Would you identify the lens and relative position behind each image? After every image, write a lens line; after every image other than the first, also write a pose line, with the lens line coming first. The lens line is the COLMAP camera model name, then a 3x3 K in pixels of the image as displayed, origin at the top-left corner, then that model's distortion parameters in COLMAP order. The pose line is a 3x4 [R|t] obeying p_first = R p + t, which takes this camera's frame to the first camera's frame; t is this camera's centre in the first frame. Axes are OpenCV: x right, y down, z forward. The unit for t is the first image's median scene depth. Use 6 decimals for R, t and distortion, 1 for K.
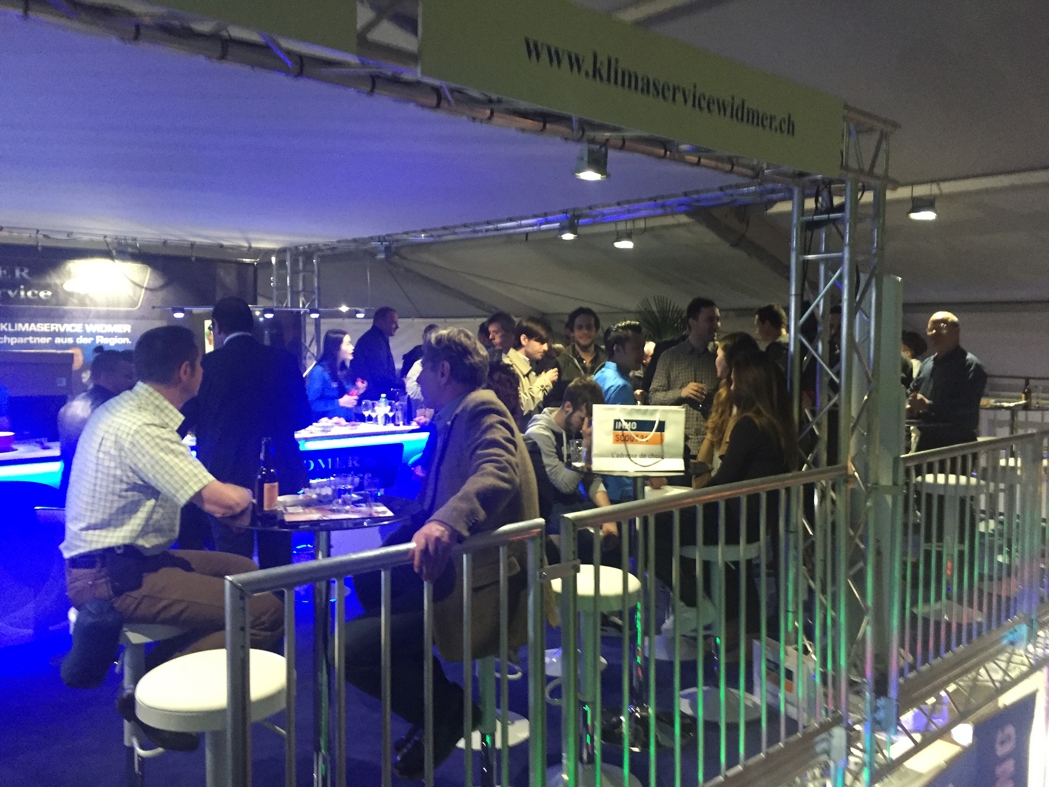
lens RADIAL K [[925.4, 0, 525.1], [0, 925.4, 392.5], [0, 0, 1]] dist [0.065513, -0.088158]
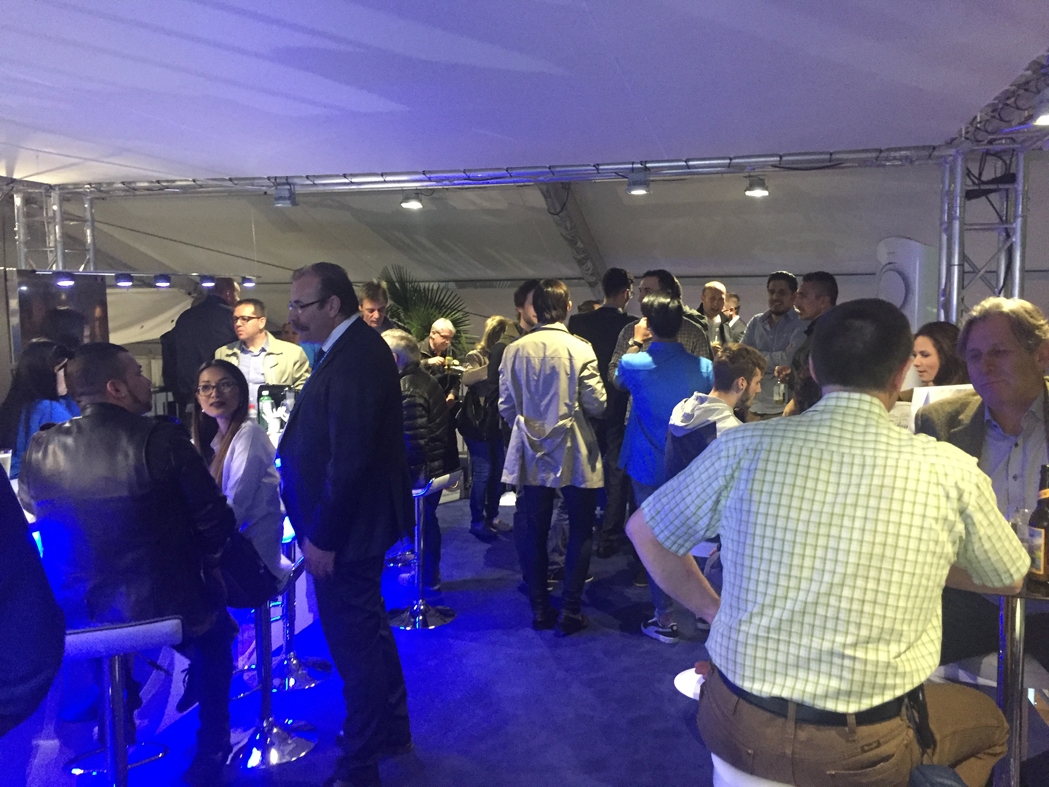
lens RADIAL K [[925.4, 0, 533.7], [0, 925.4, 387.9], [0, 0, 1]] dist [0.065513, -0.088158]
pose [[0.833720, -0.056493, 0.549290, -0.388948], [0.042523, 0.998367, 0.038137, -0.019716], [-0.550547, -0.008438, 0.834761, 0.260297]]
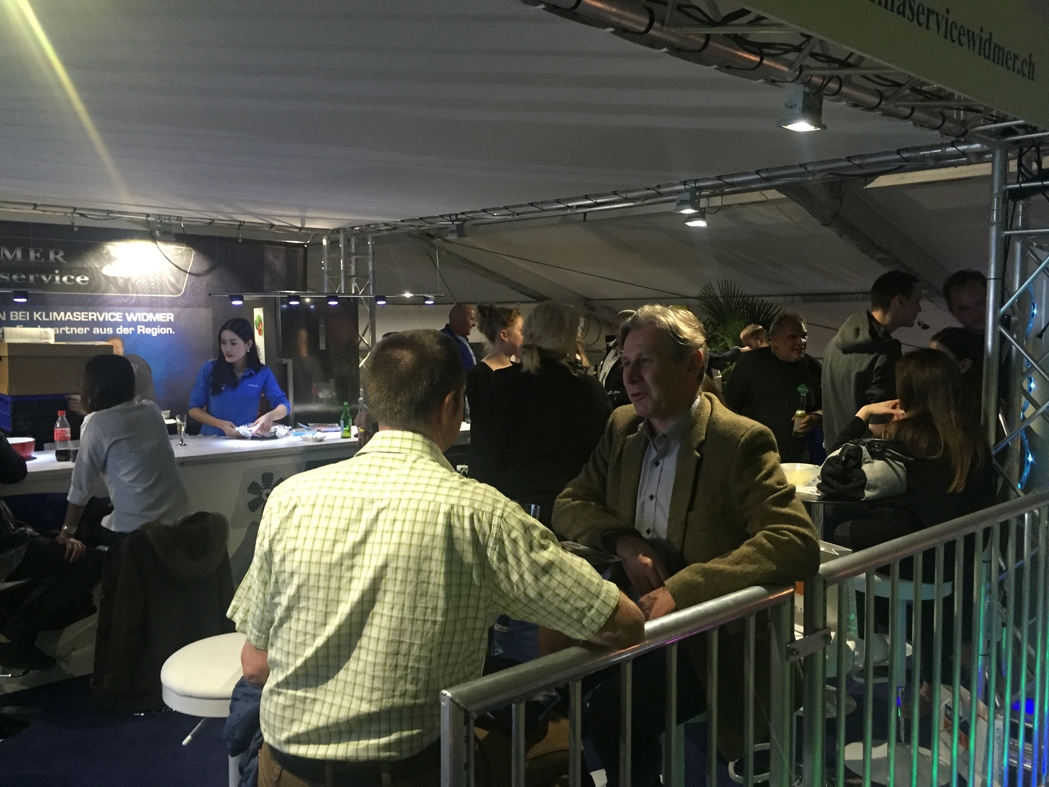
lens RADIAL K [[925.4, 0, 521.3], [0, 925.4, 399.2], [0, 0, 1]] dist [0.065513, -0.088158]
pose [[0.999952, -0.000345, -0.009837, -0.077430], [0.000582, 0.999710, 0.024085, -0.010714], [0.009826, -0.024089, 0.999662, 0.095825]]
